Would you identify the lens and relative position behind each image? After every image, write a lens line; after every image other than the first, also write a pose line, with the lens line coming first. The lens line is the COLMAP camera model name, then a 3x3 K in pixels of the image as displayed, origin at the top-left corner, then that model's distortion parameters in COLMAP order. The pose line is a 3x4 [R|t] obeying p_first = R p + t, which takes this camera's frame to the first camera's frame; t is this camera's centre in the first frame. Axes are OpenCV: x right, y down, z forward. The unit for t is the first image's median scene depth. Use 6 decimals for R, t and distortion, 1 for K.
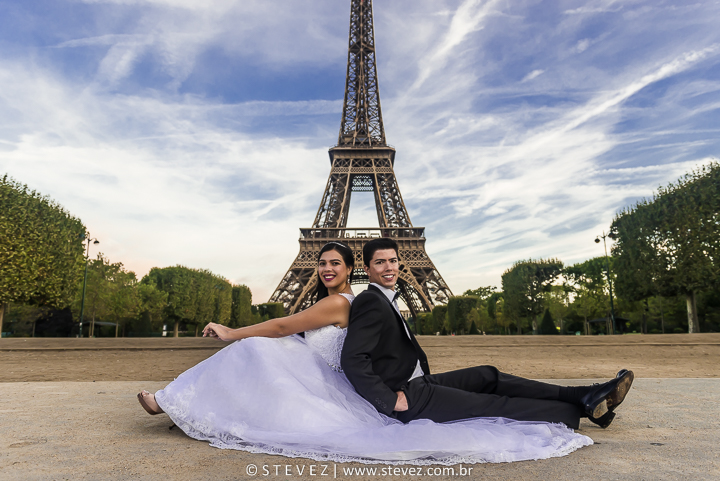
lens RADIAL K [[524.0, 0, 370.4], [0, 524.0, 240.5], [0, 0, 1]] dist [0.006332, -0.002026]
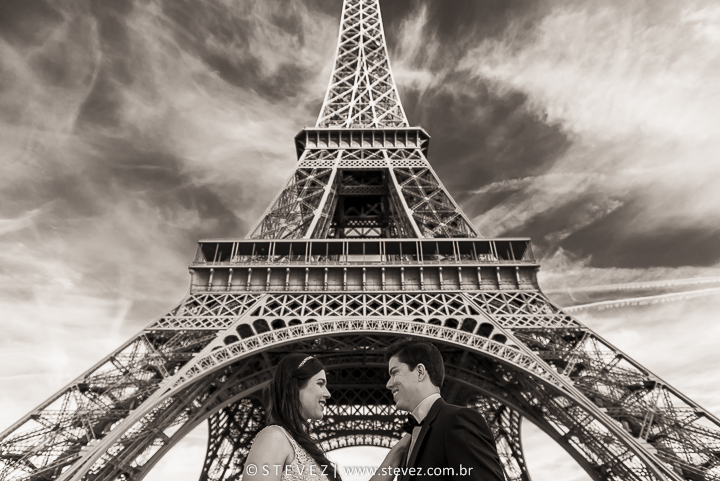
lens RADIAL K [[482.2, 0, 358.5], [0, 482.2, 243.4], [0, 0, 1]] dist [-0.000485, -0.000443]
pose [[0.999850, -0.004646, -0.016673, -0.013442], [-0.002762, 0.908124, -0.418693, 0.123089], [0.017087, 0.418676, 0.907975, 0.677020]]
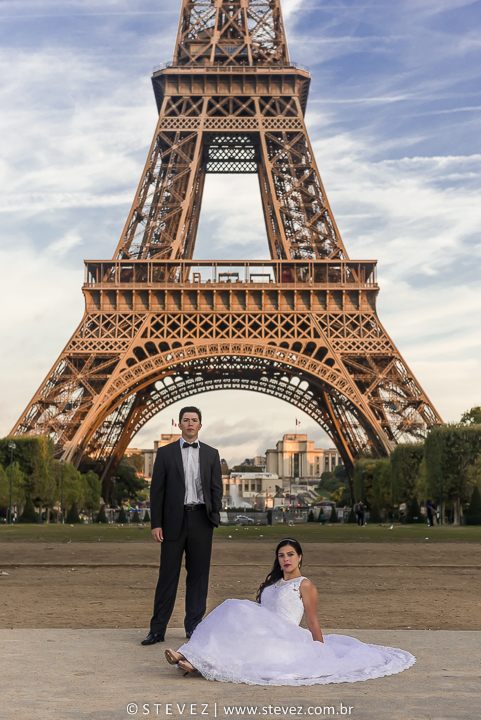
lens RADIAL K [[1241.2, 0, 241.2], [0, 1241.2, 369.0], [0, 0, 1]] dist [-0.005335, 0.132498]
pose [[0.999962, 0.007437, -0.004648, -0.001559], [-0.007099, 0.997595, 0.068951, -0.005701], [0.005149, -0.068915, 0.997609, -0.019146]]
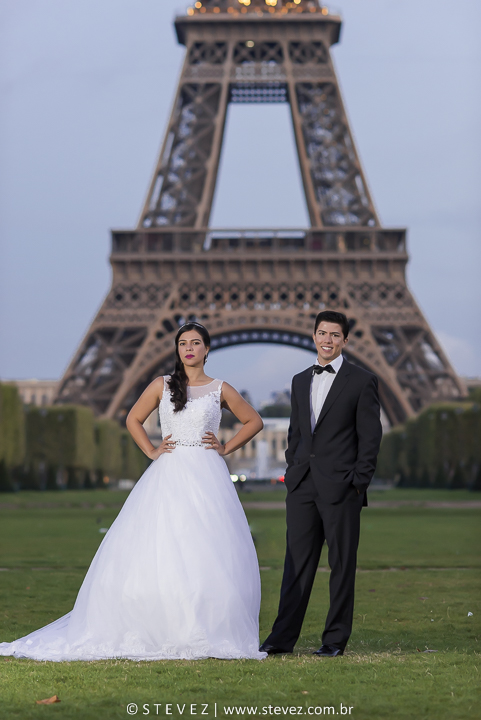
lens RADIAL K [[2994.2, 0, 240.5], [0, 2994.2, 360.0], [0, 0, 1]] dist [0.016673, -2.130991]
pose [[0.999857, 0.002968, -0.016669, 0.010059], [-0.000682, 0.990782, 0.135466, -0.242591], [0.016918, -0.135435, 0.990642, -1.379830]]
